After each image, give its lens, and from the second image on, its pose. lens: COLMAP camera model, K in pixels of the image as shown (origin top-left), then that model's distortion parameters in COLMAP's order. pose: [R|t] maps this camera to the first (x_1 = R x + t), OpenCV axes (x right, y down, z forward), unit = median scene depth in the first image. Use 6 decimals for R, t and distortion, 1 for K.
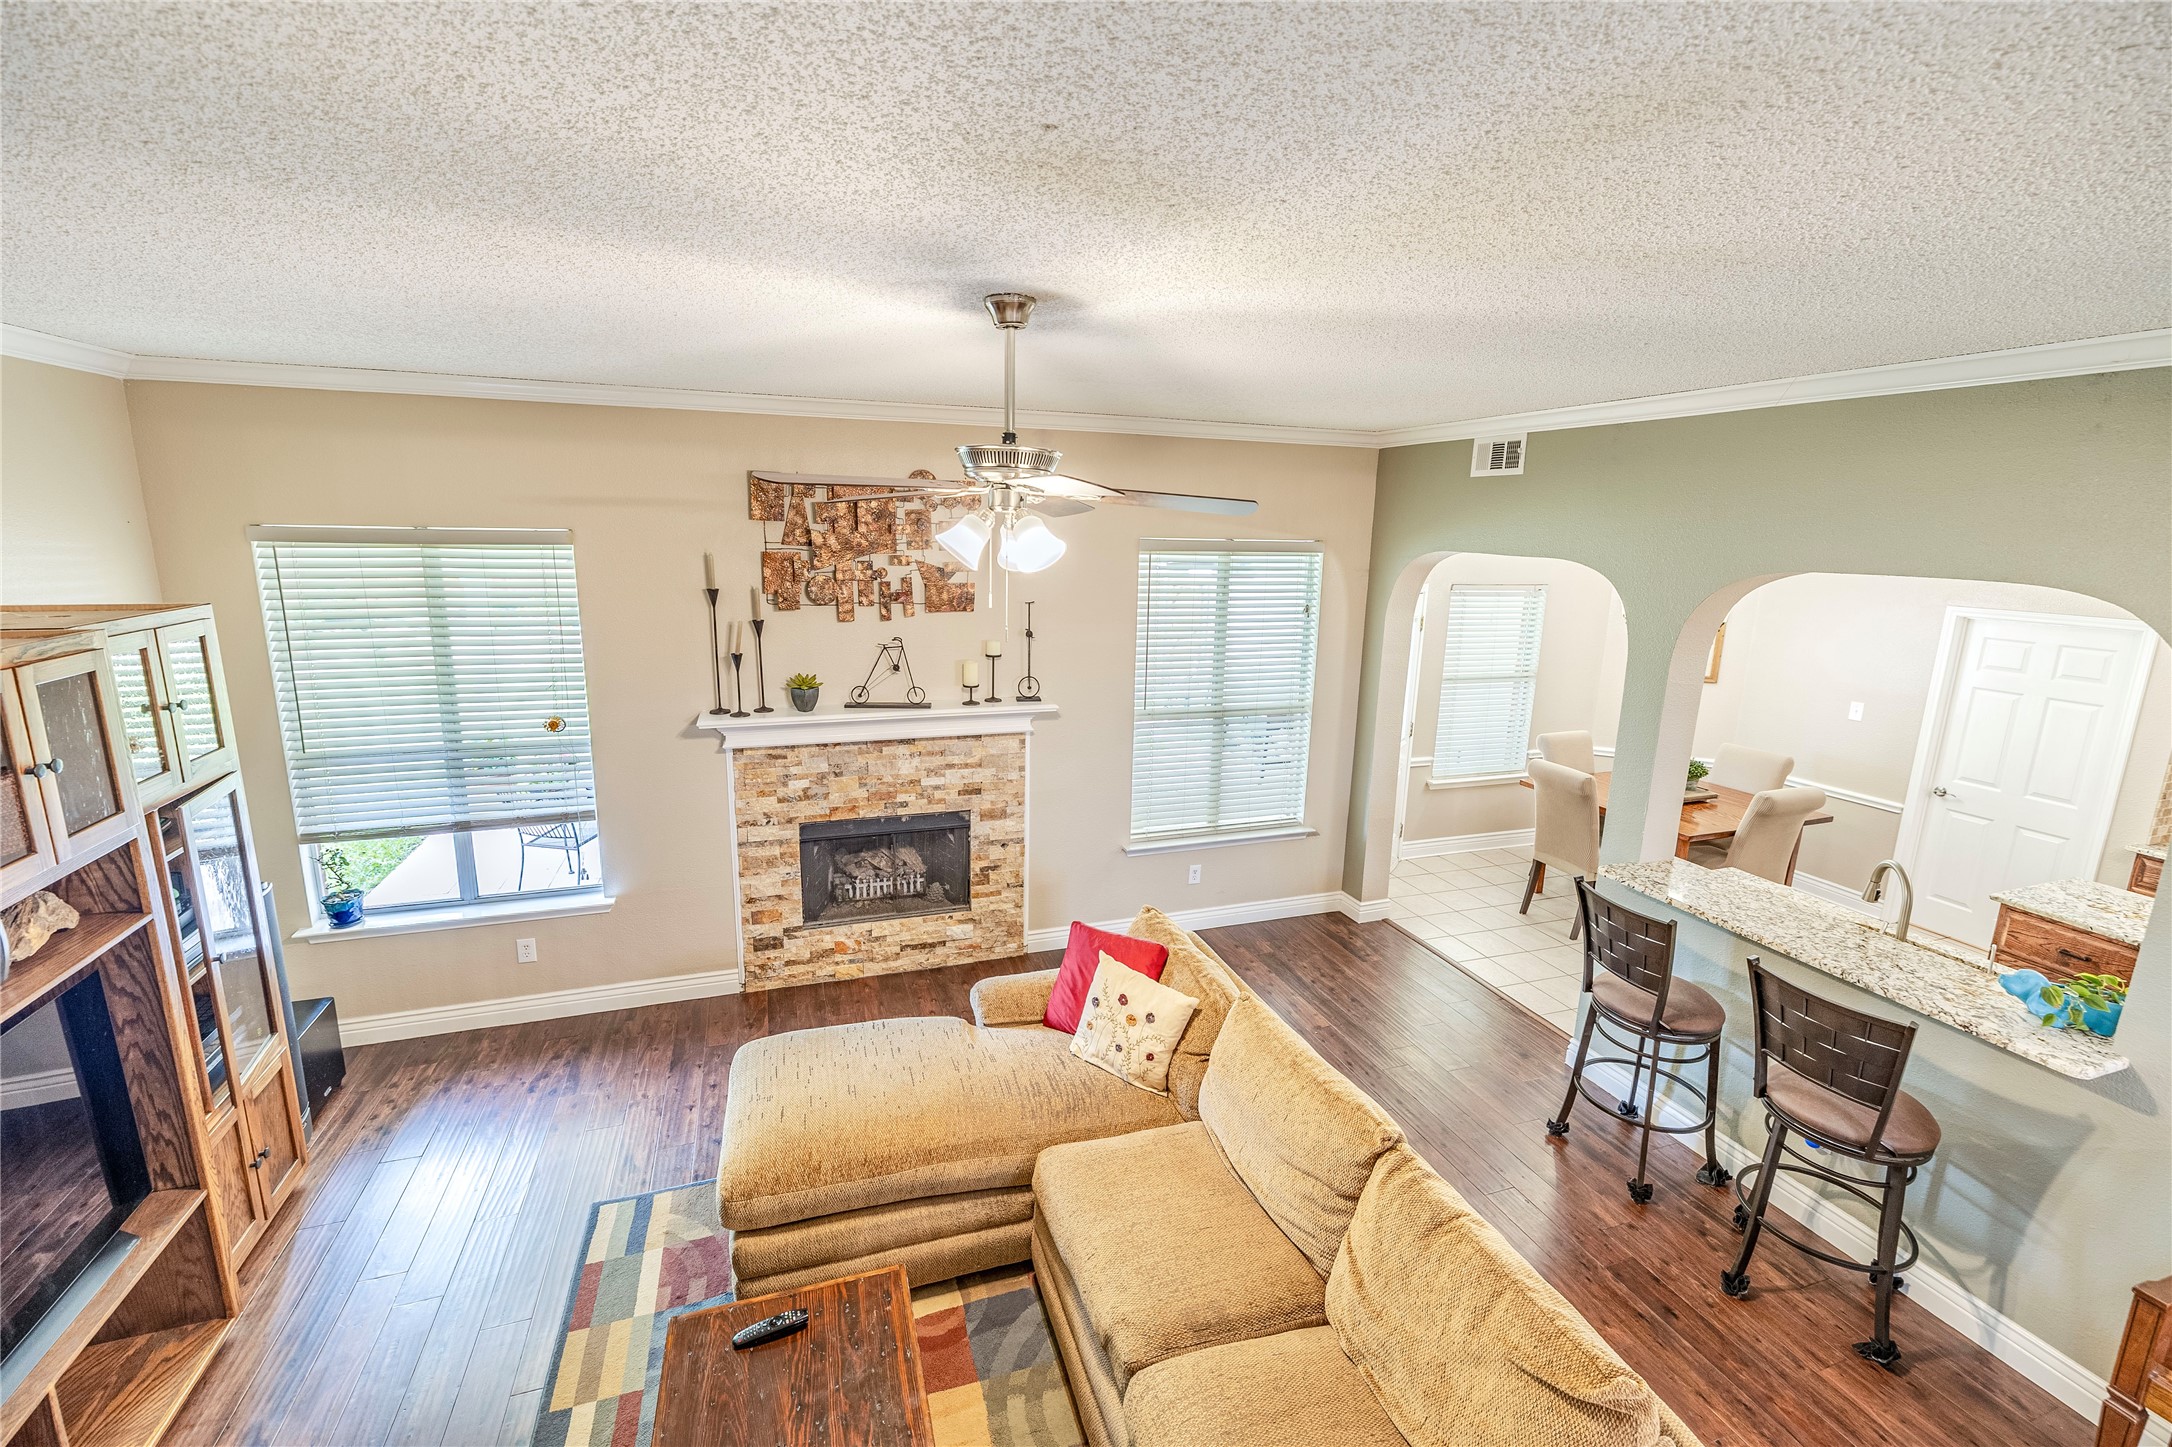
lens RADIAL K [[932.3, 0, 1094.9], [0, 932.3, 721.6], [0, 0, 1]] dist [0.008343, 0.000059]
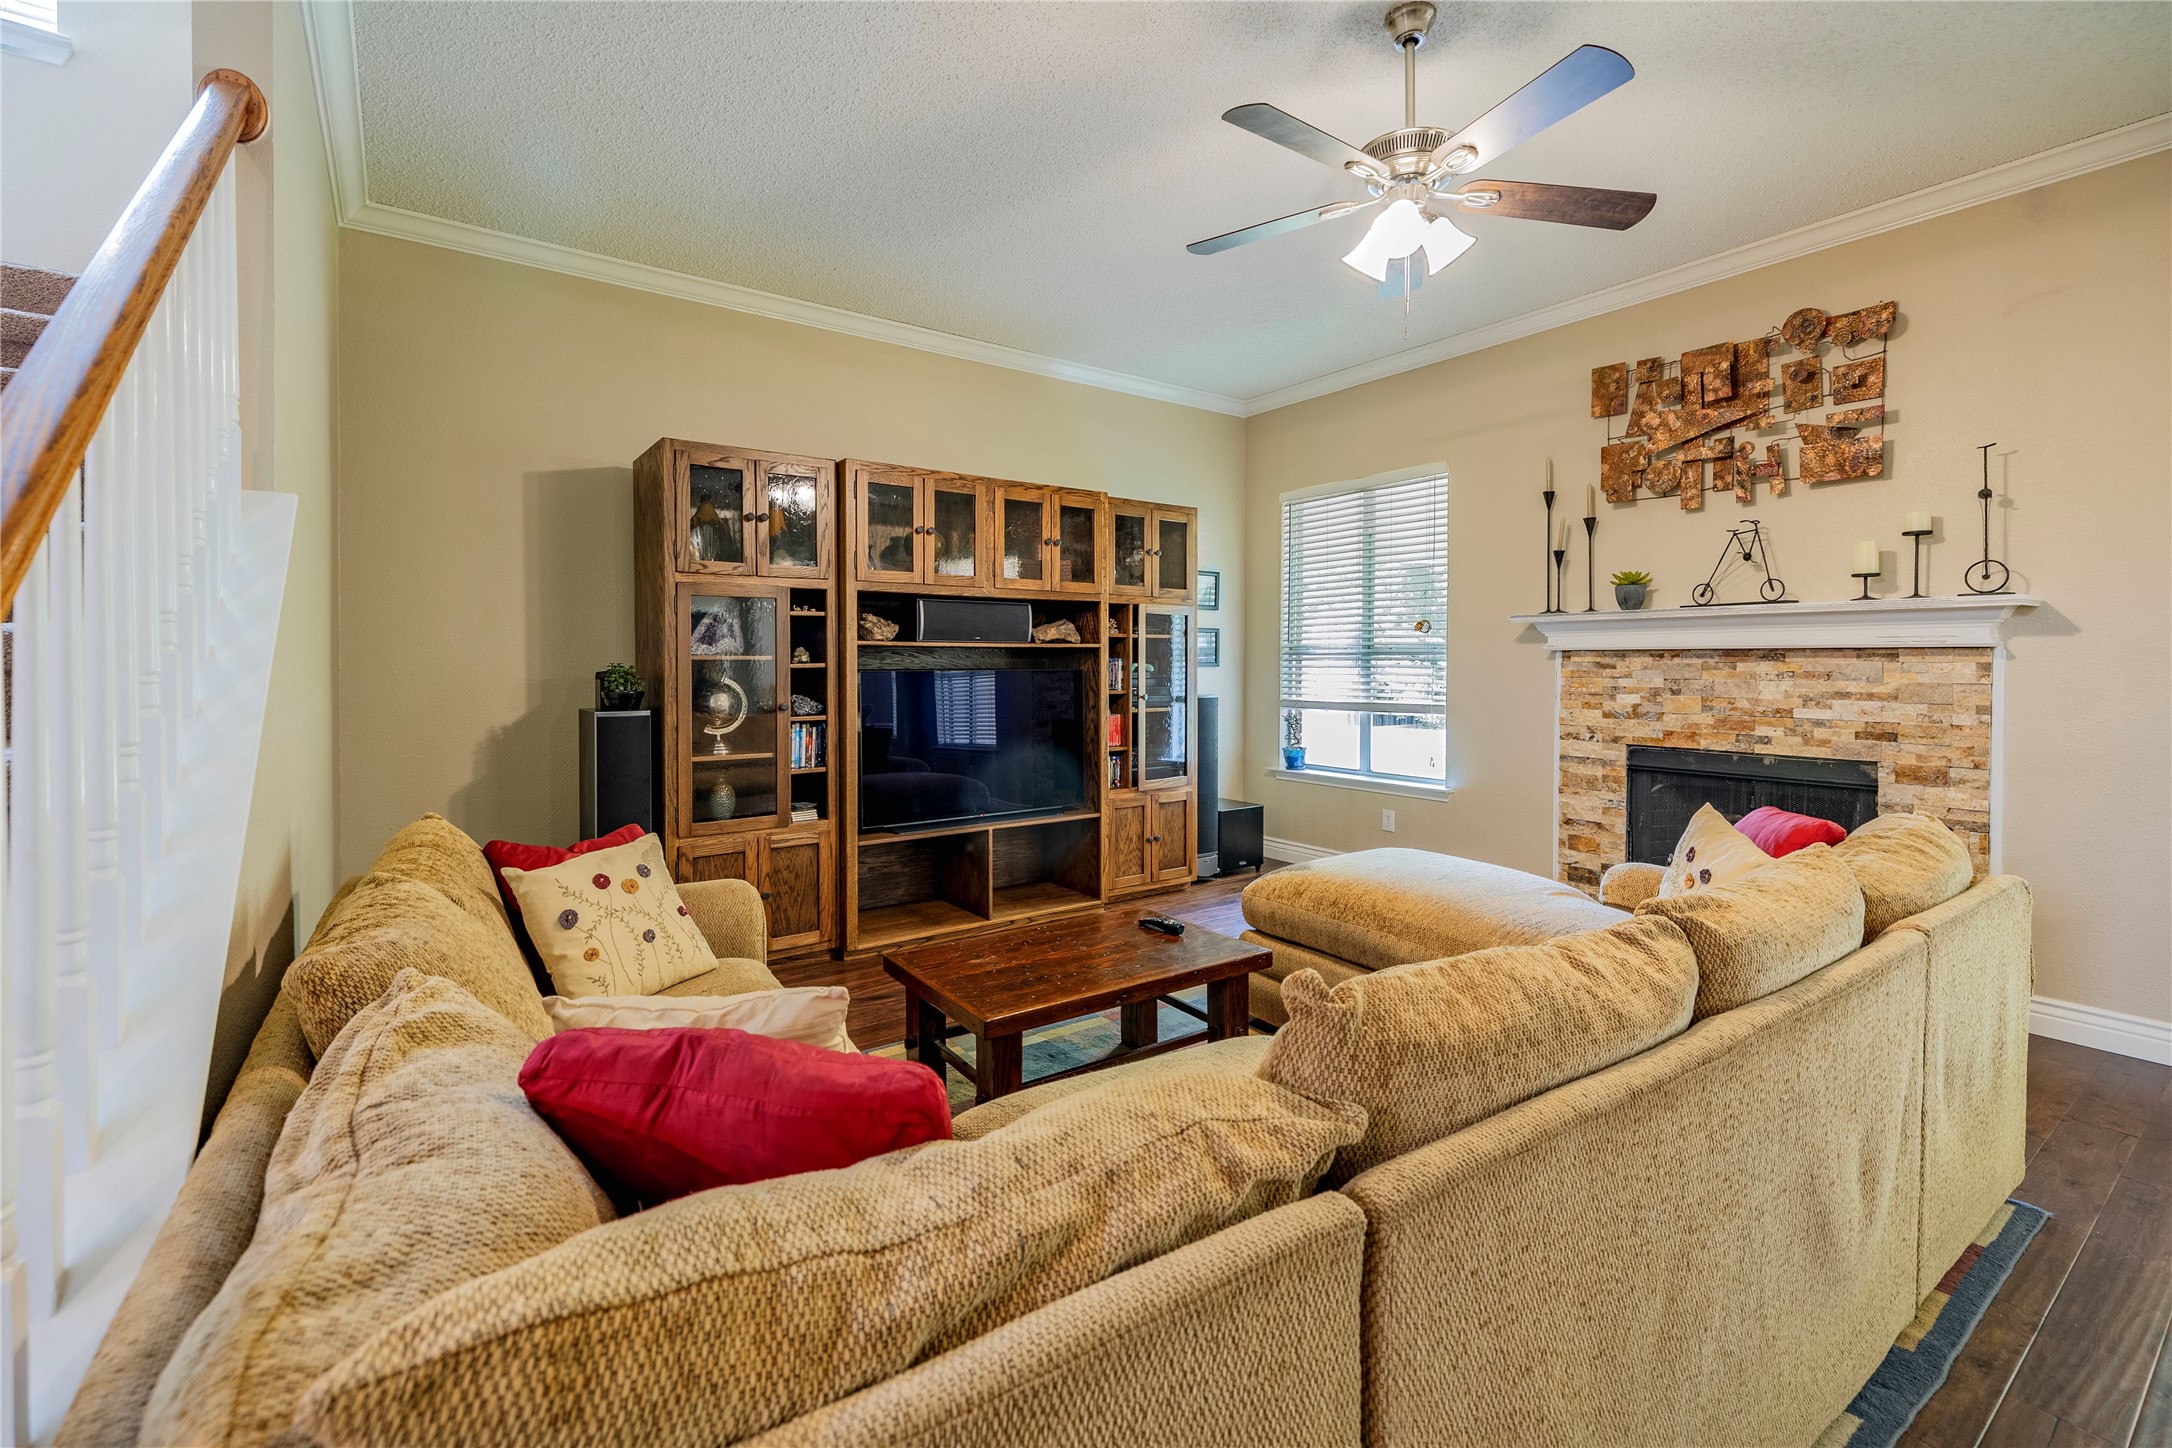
lens RADIAL K [[932.3, 0, 1077.7], [0, 932.3, 673.3], [0, 0, 1]] dist [0.008343, 0.000059]
pose [[0.287602, -0.009895, -0.957699, 0.391167], [-0.198101, 0.977708, -0.069593, 0.209528], [0.937039, 0.209736, 0.279230, 0.244714]]
